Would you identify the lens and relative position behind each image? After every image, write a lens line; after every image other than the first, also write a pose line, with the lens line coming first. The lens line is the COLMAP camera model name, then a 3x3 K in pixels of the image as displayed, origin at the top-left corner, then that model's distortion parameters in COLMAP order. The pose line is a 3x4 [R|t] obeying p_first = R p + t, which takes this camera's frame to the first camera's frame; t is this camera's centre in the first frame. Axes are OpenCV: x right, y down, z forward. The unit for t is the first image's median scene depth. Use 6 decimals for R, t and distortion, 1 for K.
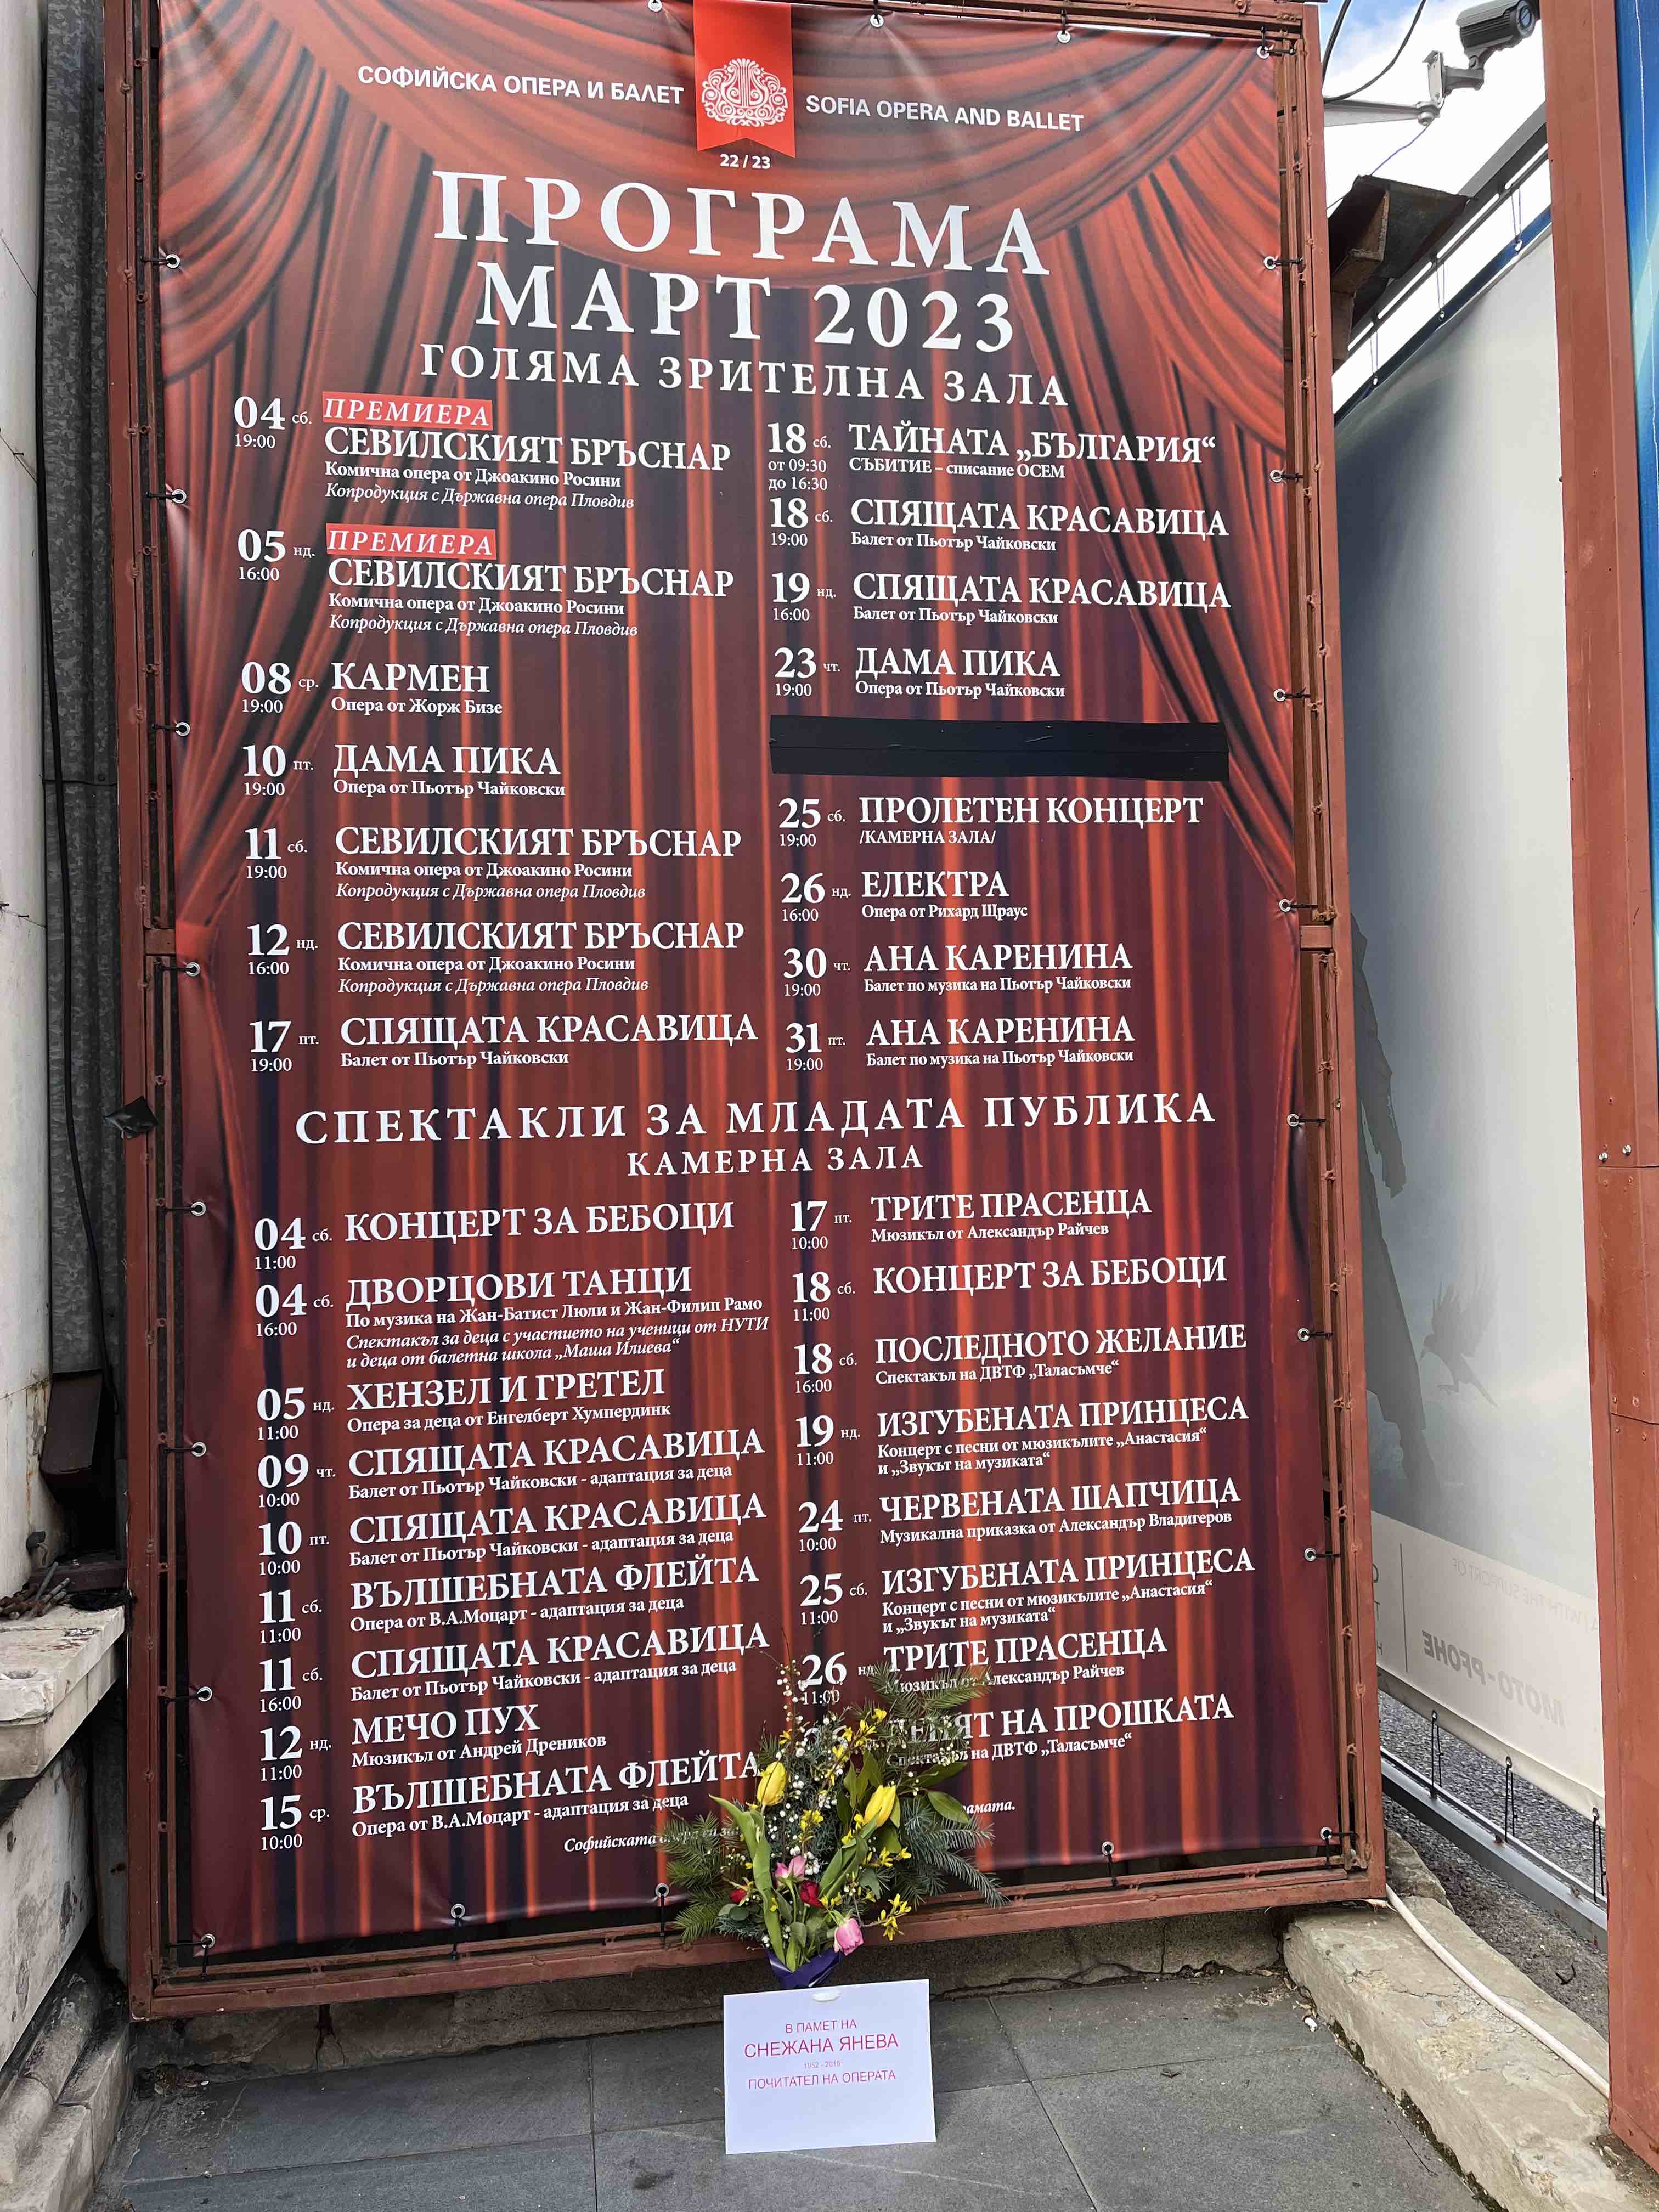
lens RADIAL K [[1680.1, 0, 814.6], [0, 1680.1, 1110.6], [0, 0, 1]] dist [0.033081, 0.008351]
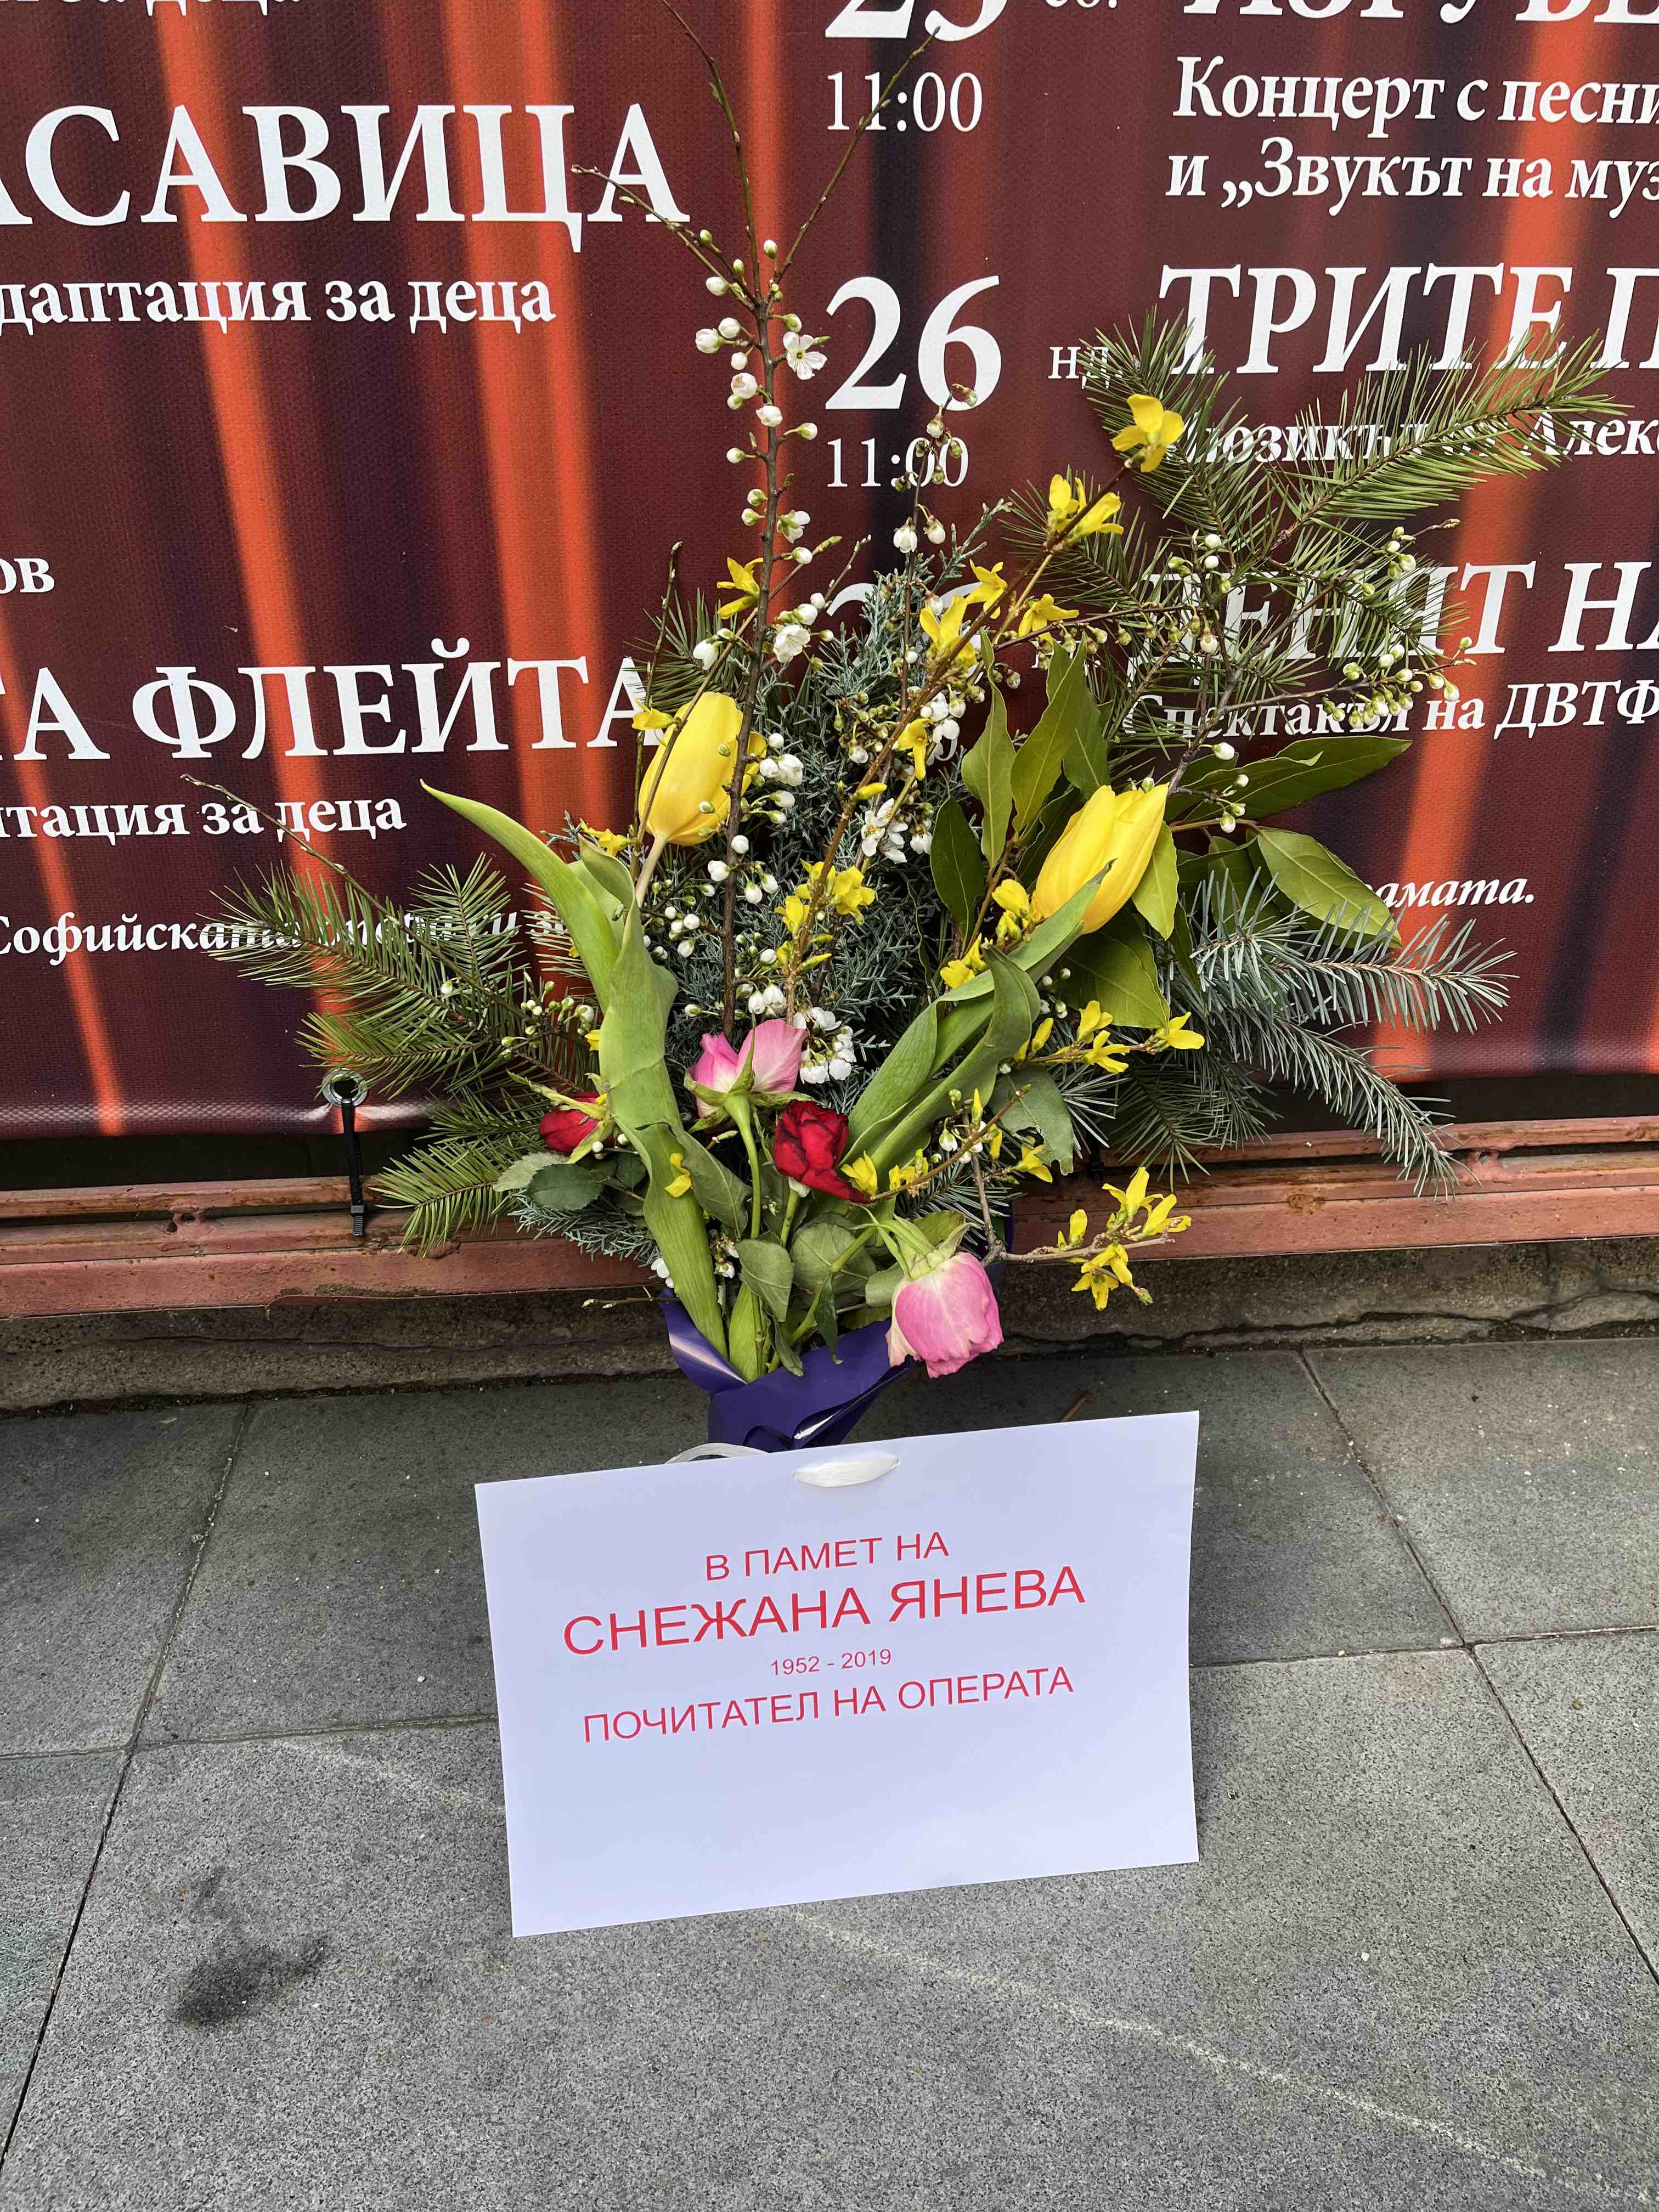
lens RADIAL K [[1680.1, 0, 814.6], [0, 1680.1, 1110.6], [0, 0, 1]] dist [0.033081, 0.008351]
pose [[0.996550, 0.056680, -0.060629, 0.012931], [-0.020212, 0.874239, 0.485074, 0.314179], [0.080499, -0.482175, 0.872369, 0.737607]]
